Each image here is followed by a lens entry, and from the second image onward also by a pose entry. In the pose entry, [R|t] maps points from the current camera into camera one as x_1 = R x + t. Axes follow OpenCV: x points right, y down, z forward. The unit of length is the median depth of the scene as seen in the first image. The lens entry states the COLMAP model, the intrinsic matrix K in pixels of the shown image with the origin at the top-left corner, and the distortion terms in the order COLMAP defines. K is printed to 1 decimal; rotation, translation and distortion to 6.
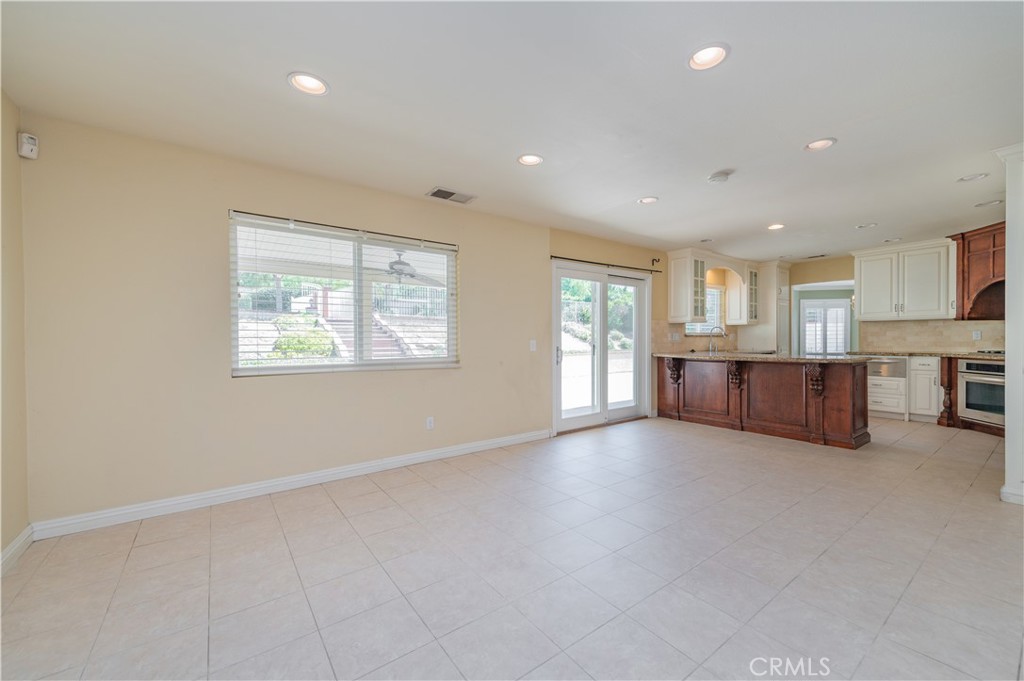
lens RADIAL K [[406.5, 0, 532.1], [0, 406.5, 341.6], [0, 0, 1]] dist [0.012808, -0.001746]
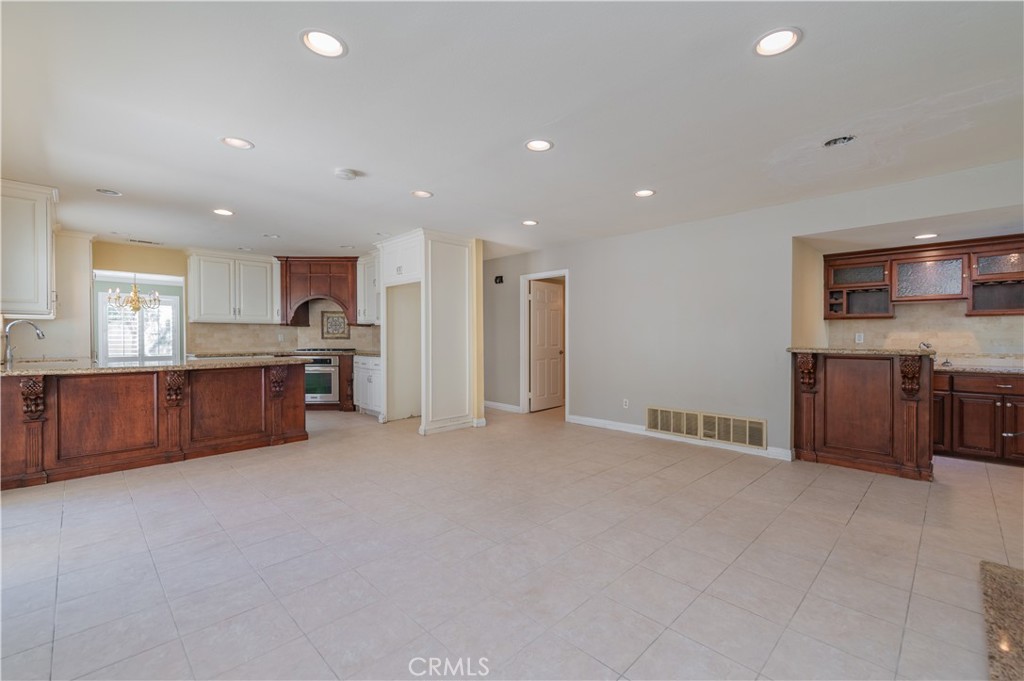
lens RADIAL K [[435.4, 0, 534.0], [0, 435.4, 337.7], [0, 0, 1]] dist [0.005420, 0.000449]
pose [[-0.151019, 0.003227, 0.988526, -0.392842], [0.008420, 0.999963, -0.001978, -0.005872], [-0.988495, 0.008025, -0.151041, 0.455853]]
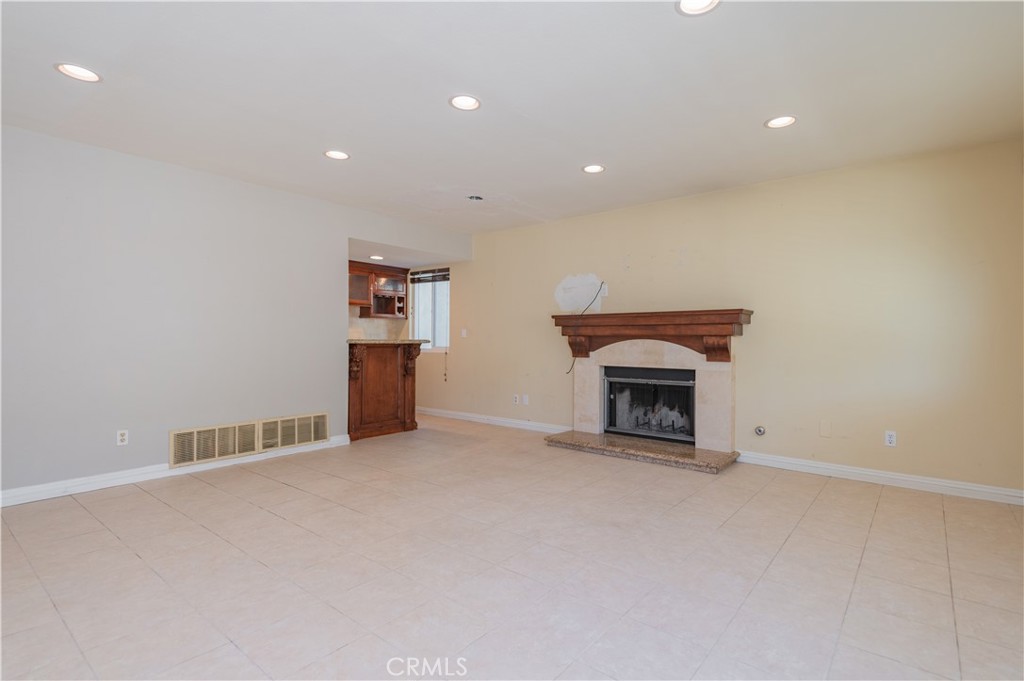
lens RADIAL K [[491.3, 0, 536.4], [0, 491.3, 340.1], [0, 0, 1]] dist [0.015825, -0.000866]
pose [[-0.967996, 0.000701, -0.250965, 0.217336], [-0.002264, 0.999931, 0.011525, 0.003551], [0.250956, 0.011724, -0.967927, 0.915209]]
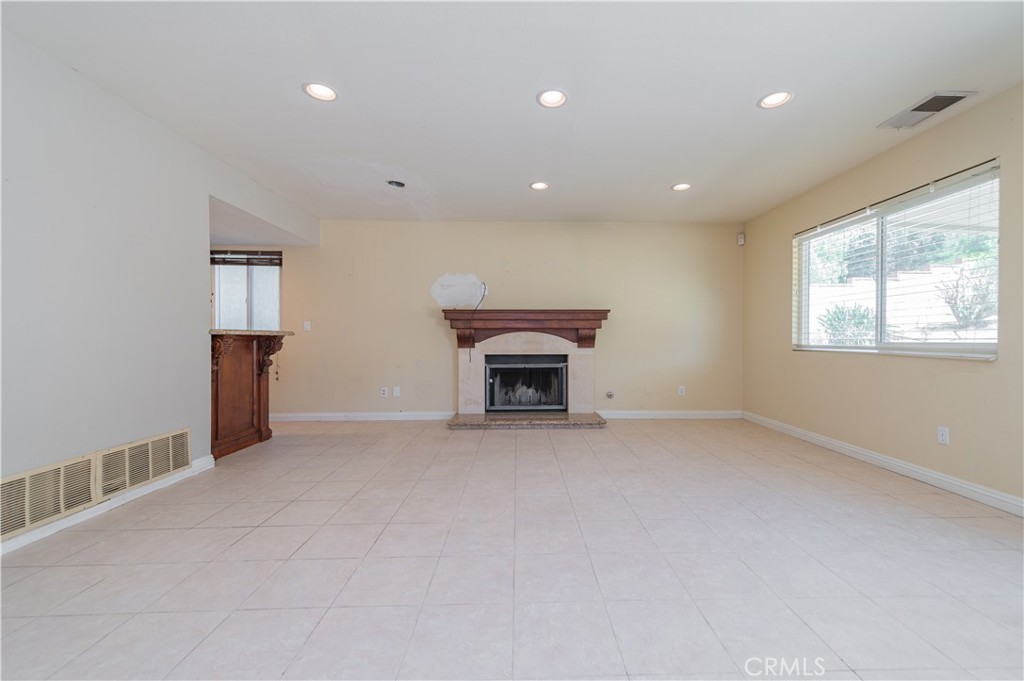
lens RADIAL K [[406.5, 0, 531.9], [0, 406.5, 340.9], [0, 0, 1]] dist [0.012808, -0.001746]
pose [[-0.584005, 0.007887, -0.811712, 0.555565], [-0.003909, 0.999914, 0.012528, 0.022645], [0.811741, 0.010490, -0.583923, 0.623376]]
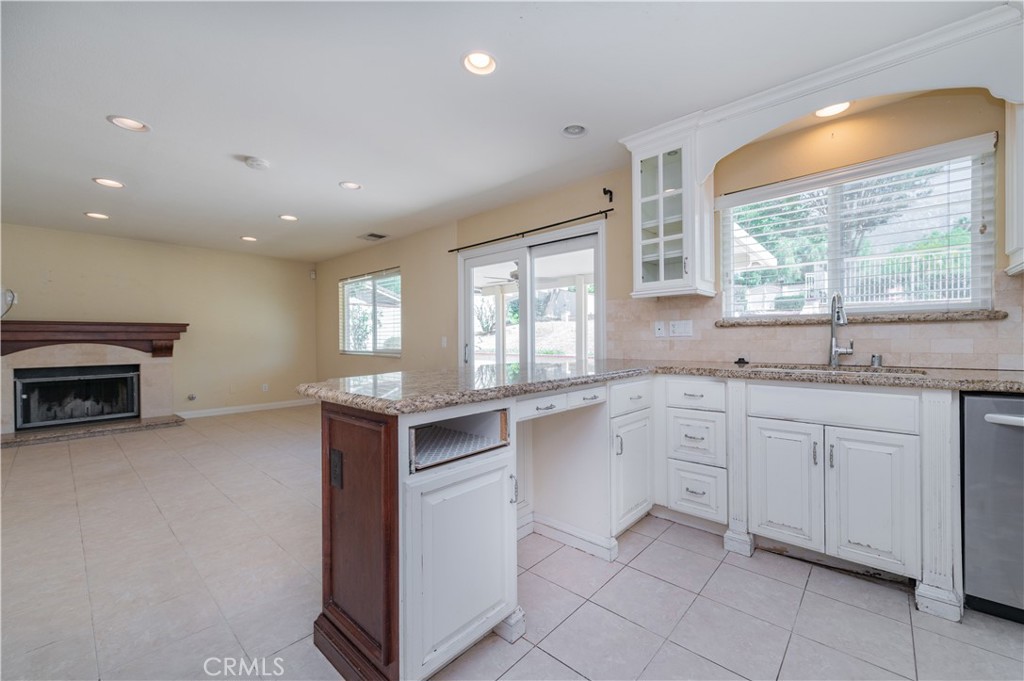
lens RADIAL K [[406.5, 0, 528.9], [0, 406.5, 341.4], [0, 0, 1]] dist [0.012808, -0.001746]
pose [[0.195711, 0.007693, -0.980632, 0.947282], [-0.000524, 0.999970, 0.007740, 0.000128], [0.980662, -0.001001, 0.195709, 0.900786]]
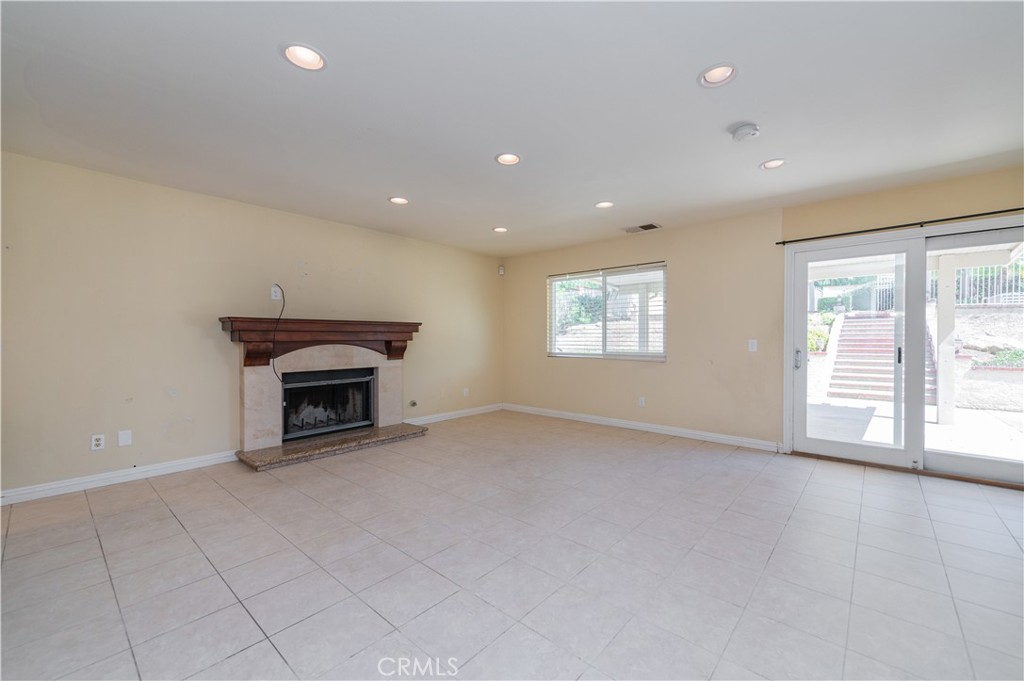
lens RADIAL K [[406.5, 0, 531.8], [0, 406.5, 338.5], [0, 0, 1]] dist [0.012808, -0.001746]
pose [[0.208661, 0.004338, -0.977978, 0.718846], [-0.006814, 0.999972, 0.002982, -0.005228], [0.977964, 0.006042, 0.208685, 0.278607]]
